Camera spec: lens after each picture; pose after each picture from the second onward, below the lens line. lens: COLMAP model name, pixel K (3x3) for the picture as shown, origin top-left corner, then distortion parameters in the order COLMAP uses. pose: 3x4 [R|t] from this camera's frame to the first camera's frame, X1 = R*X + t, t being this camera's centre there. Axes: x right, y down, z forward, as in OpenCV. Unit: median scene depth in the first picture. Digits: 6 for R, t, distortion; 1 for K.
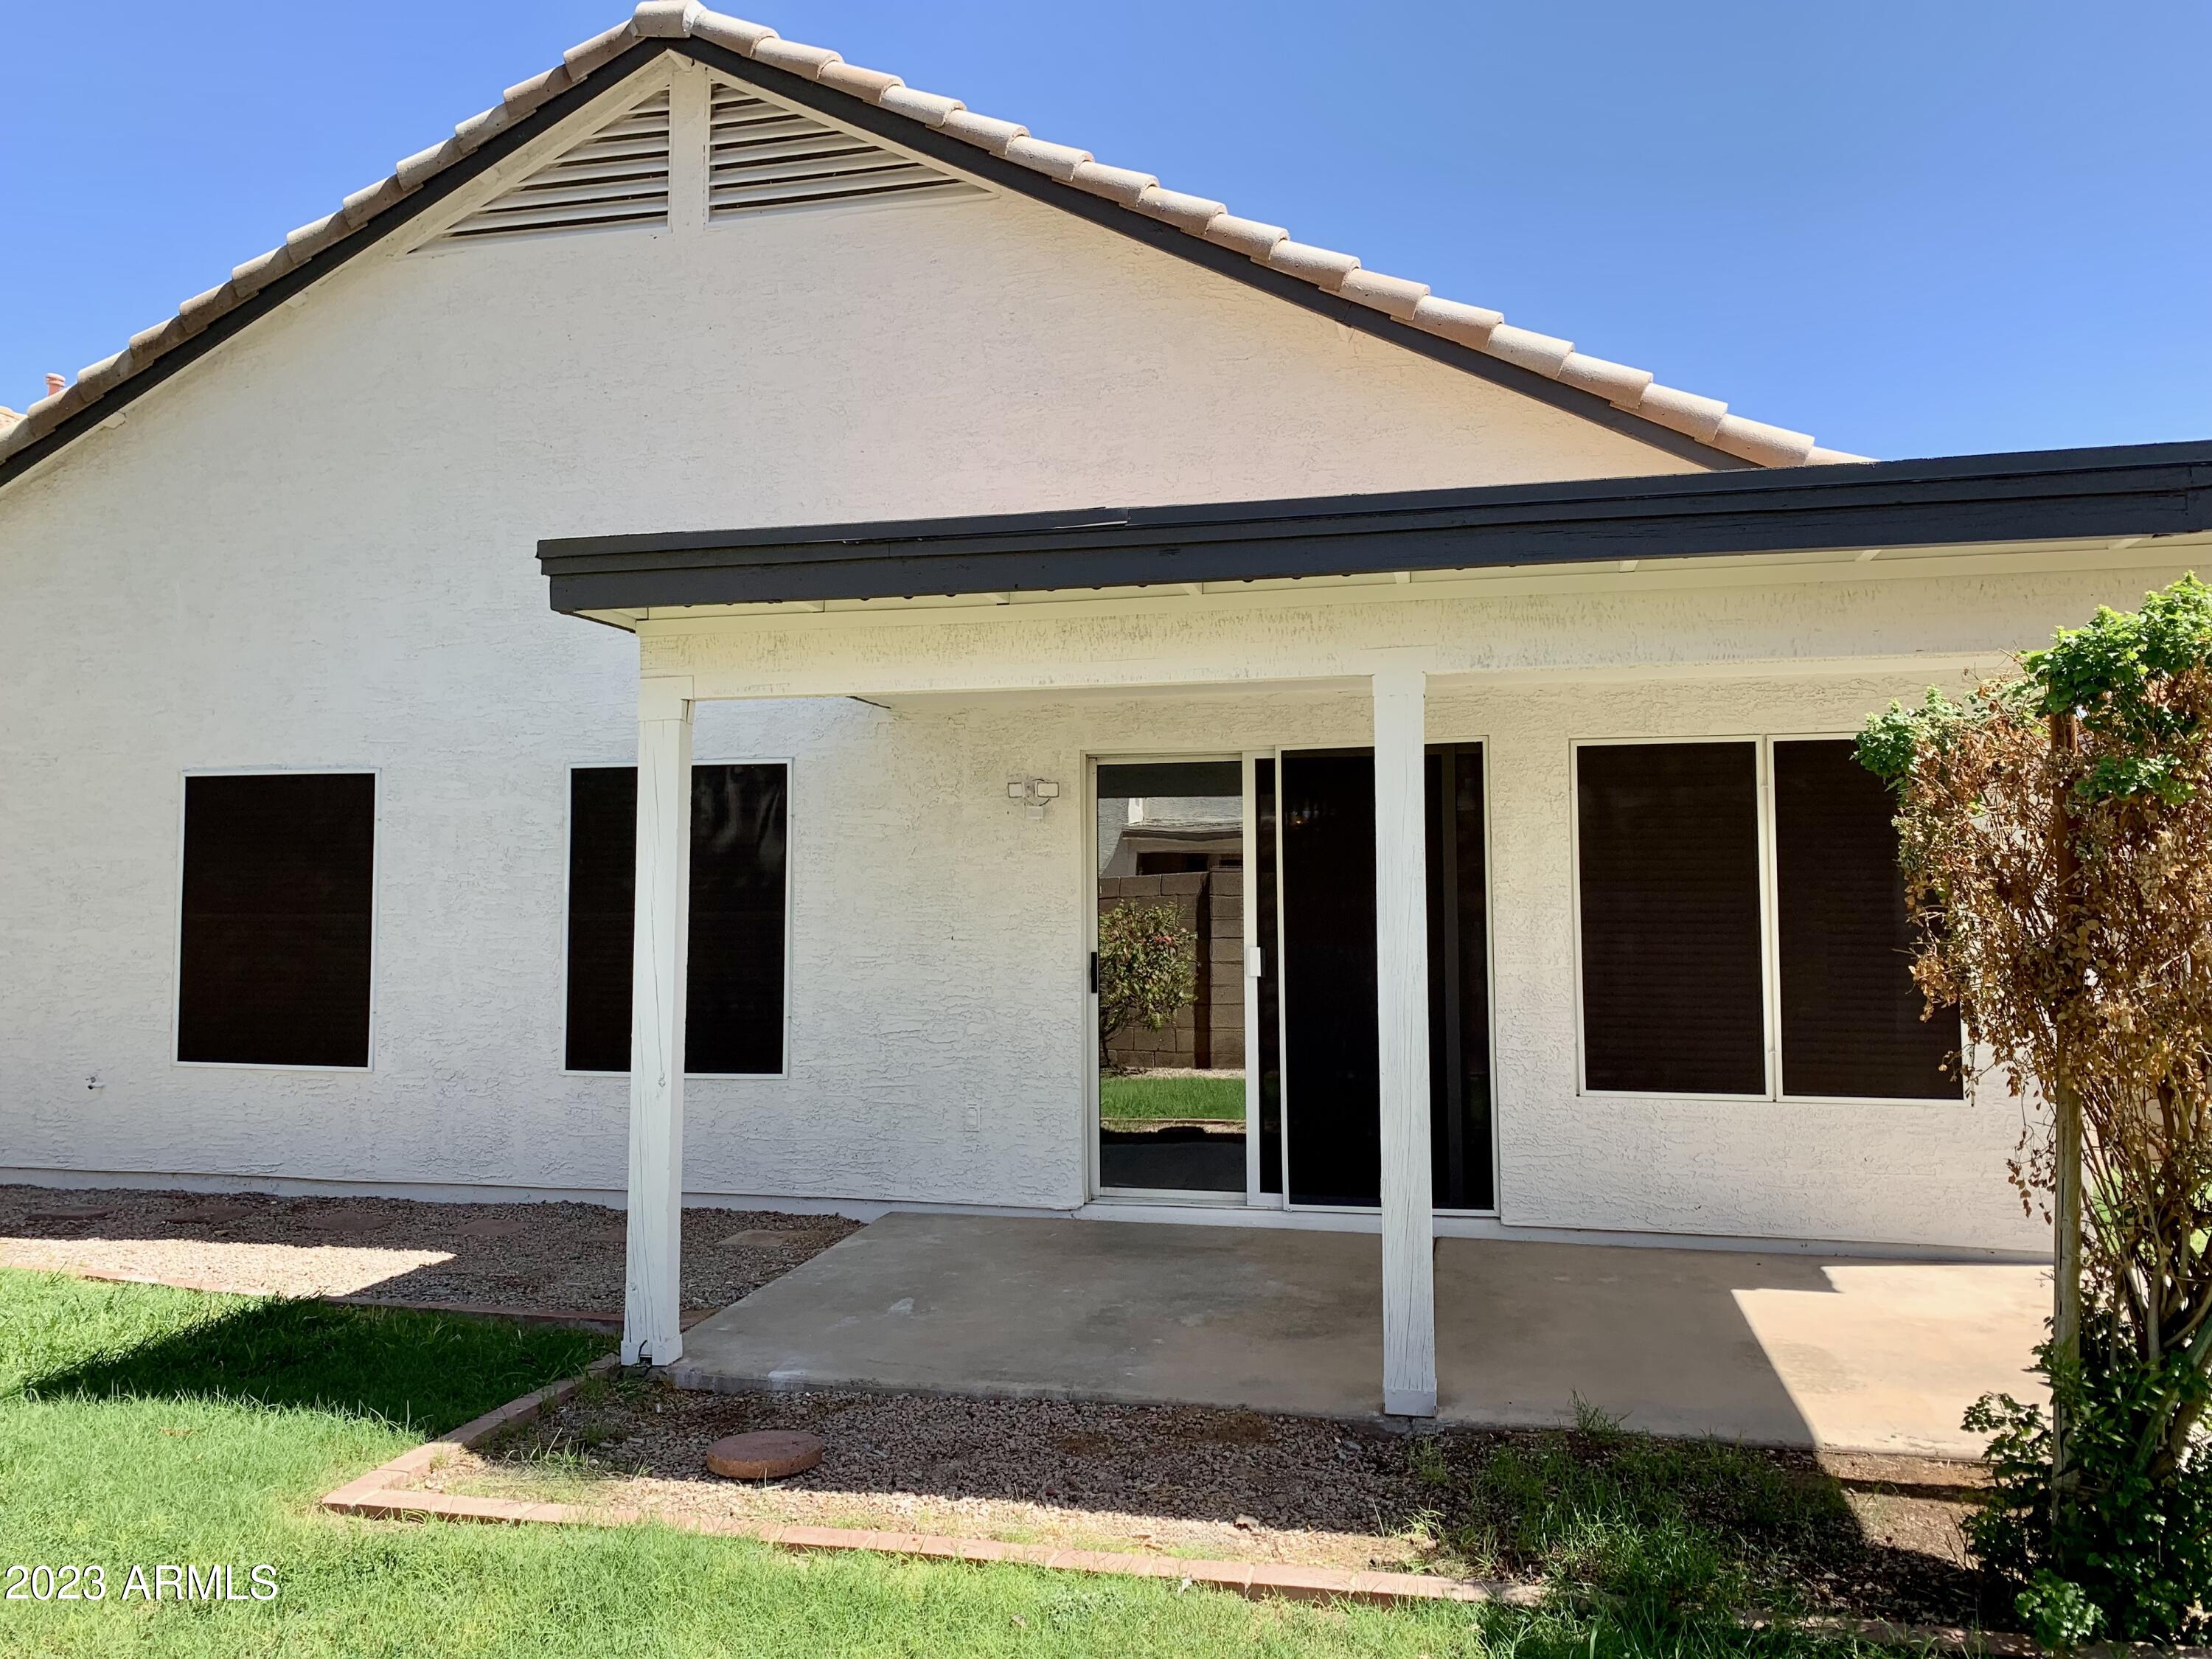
lens RADIAL K [[1686.4, 0, 1106.0], [0, 1686.4, 829.5], [0, 0, 1]] dist [-0.000900, -0.002611]
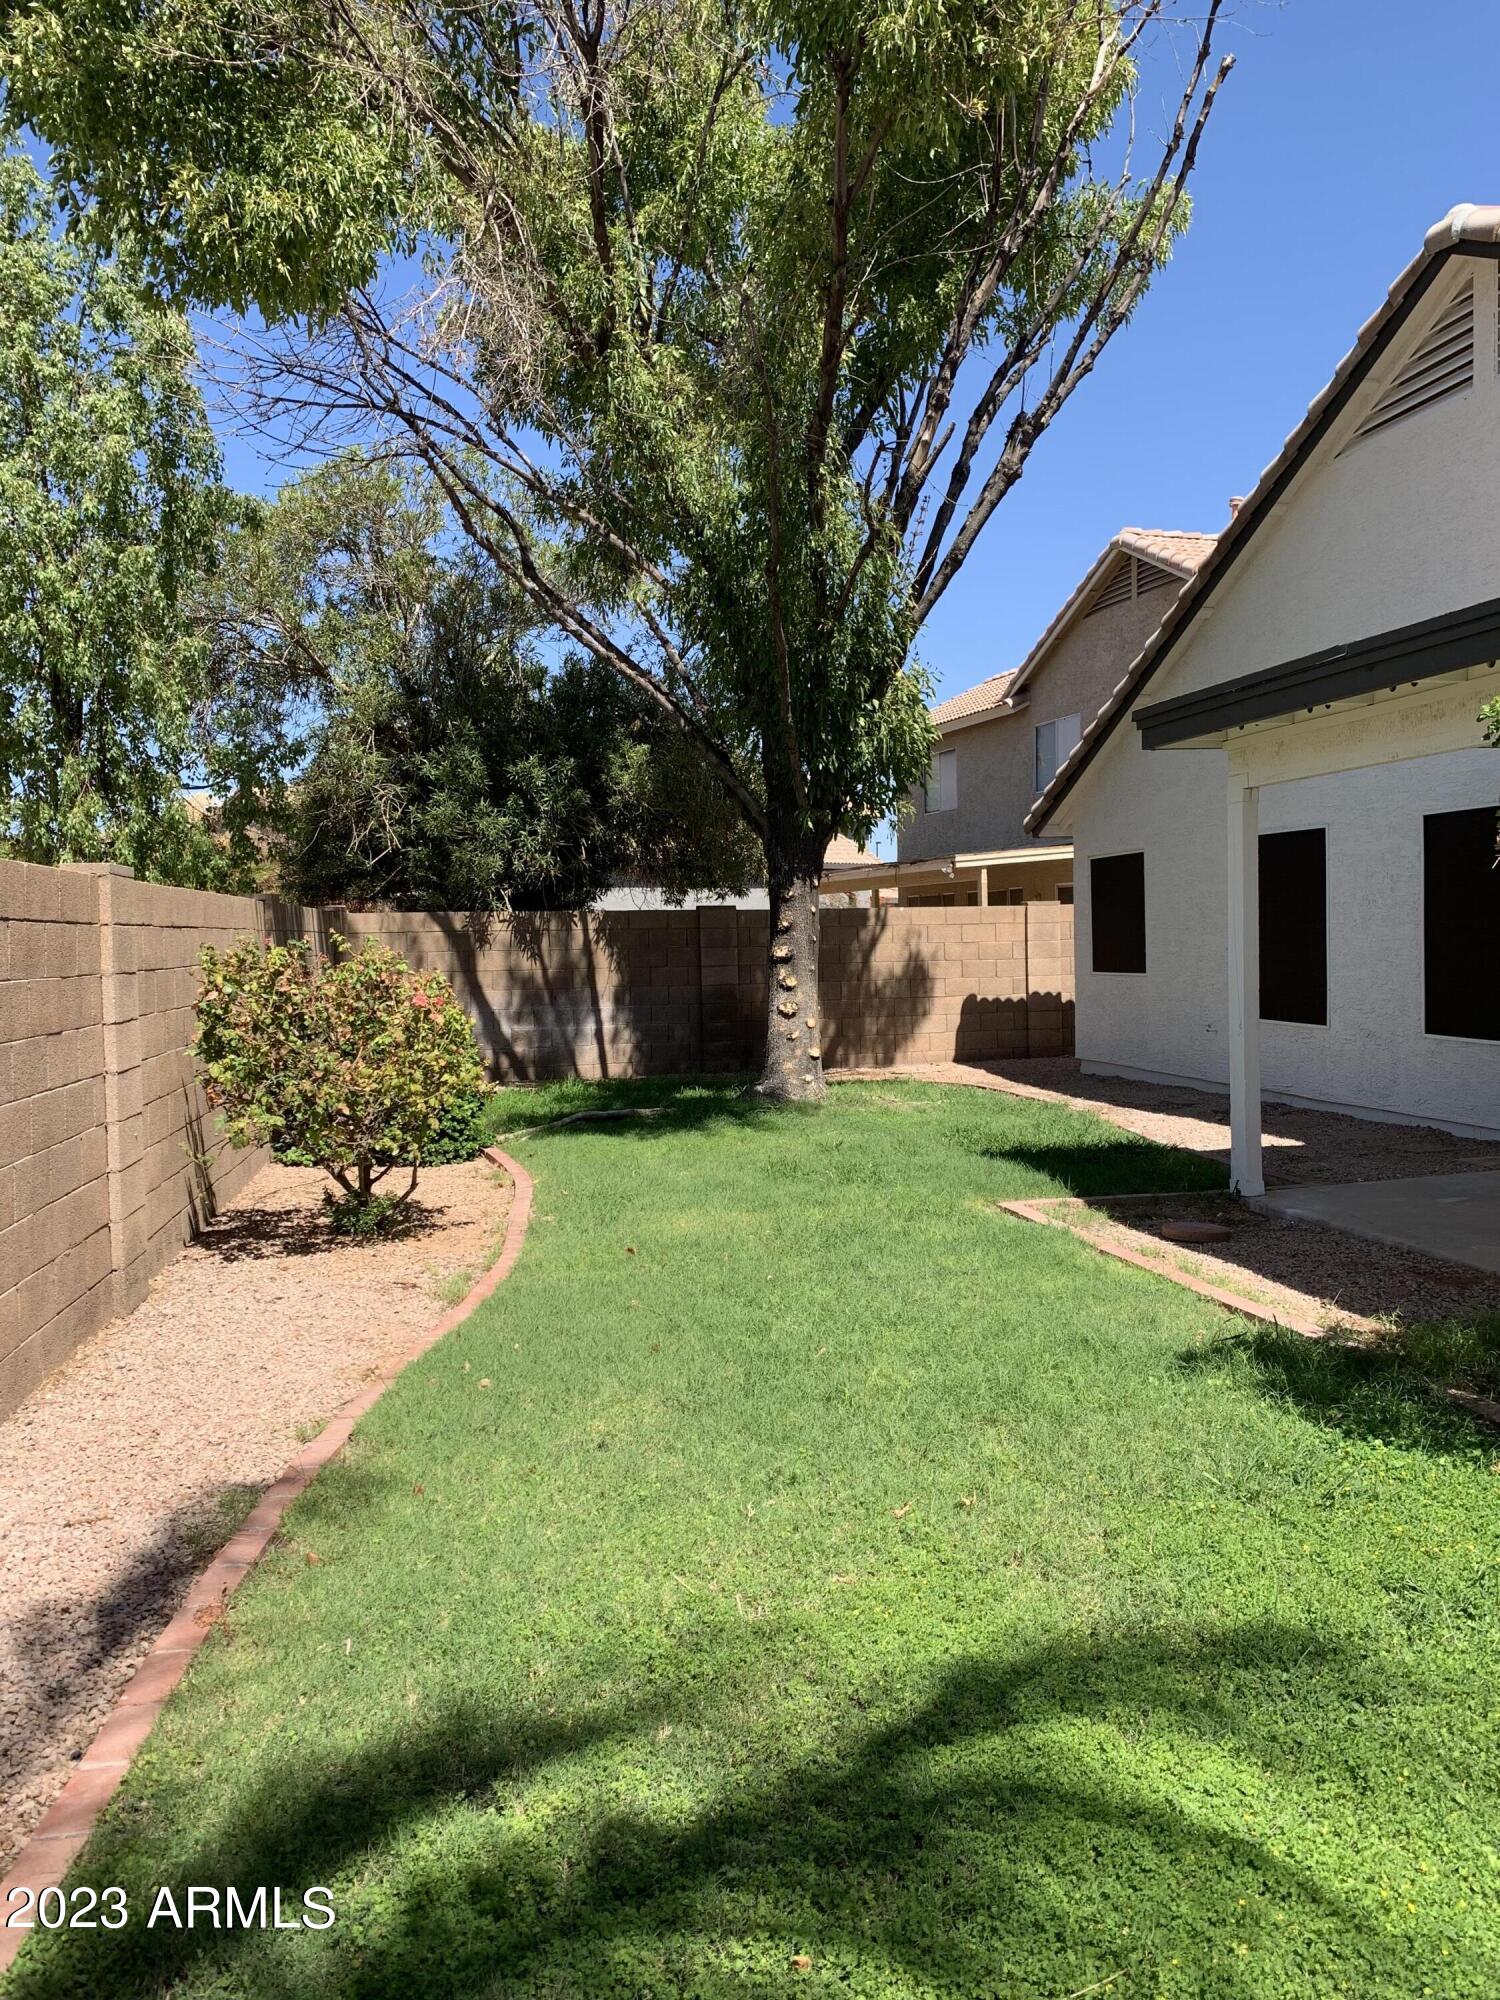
lens RADIAL K [[1505.2, 0, 750.0], [0, 1505.2, 1000.0], [0, 0, 1]] dist [0.000803, -0.001582]
pose [[0.442516, 0.033499, -0.896135, 0.542573], [0.057781, 0.996160, 0.065770, 0.001557], [0.894897, -0.080884, 0.438881, -0.038713]]
